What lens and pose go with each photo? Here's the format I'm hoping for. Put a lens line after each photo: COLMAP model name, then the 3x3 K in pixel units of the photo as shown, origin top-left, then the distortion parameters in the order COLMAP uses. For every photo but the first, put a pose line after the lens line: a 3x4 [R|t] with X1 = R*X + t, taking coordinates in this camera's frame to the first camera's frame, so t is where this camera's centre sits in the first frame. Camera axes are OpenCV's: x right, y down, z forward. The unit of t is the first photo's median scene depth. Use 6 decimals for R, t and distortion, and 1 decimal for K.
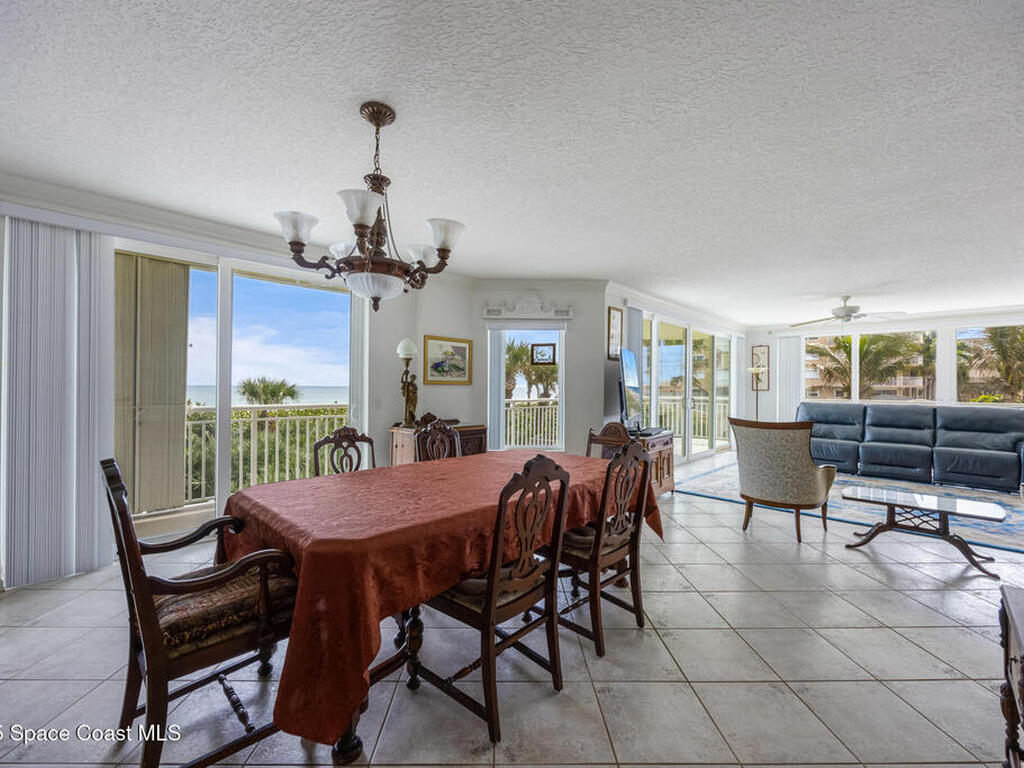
lens RADIAL K [[439.8, 0, 509.9], [0, 439.8, 386.9], [0, 0, 1]] dist [-0.004061, -0.000857]
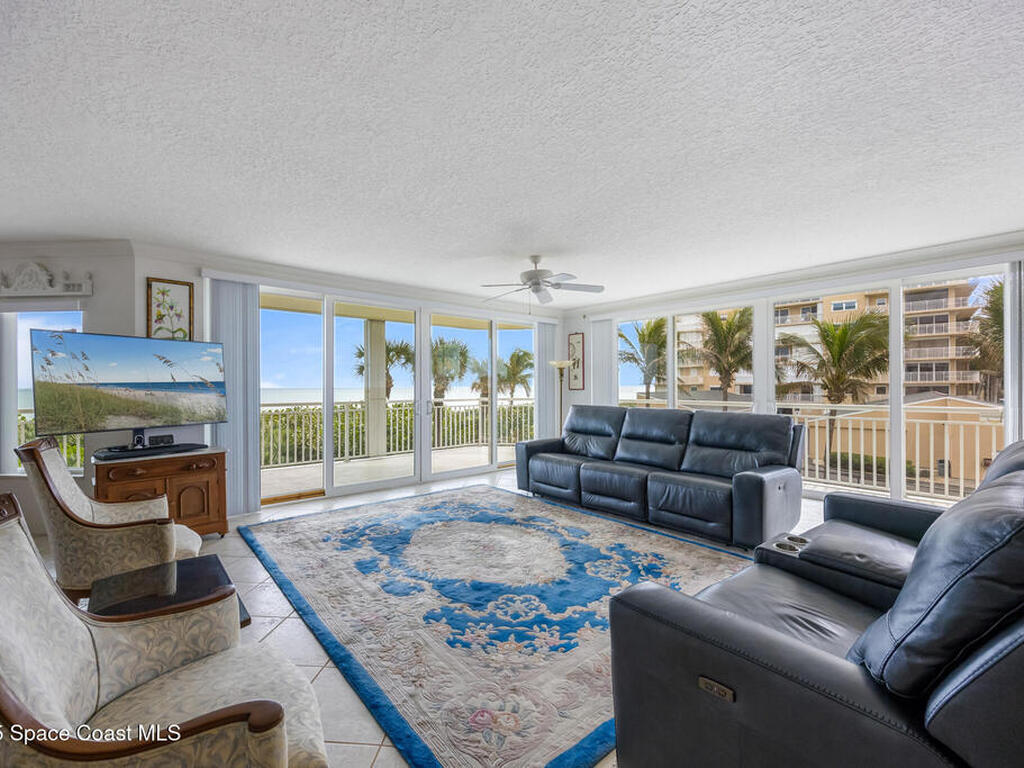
lens RADIAL K [[439.8, 0, 509.9], [0, 439.8, 386.9], [0, 0, 1]] dist [-0.004061, -0.000857]
pose [[0.995828, -0.006264, -0.091035, 0.624310], [0.006606, 0.999972, 0.003453, 0.000702], [0.091011, -0.004040, 0.995842, 0.228729]]
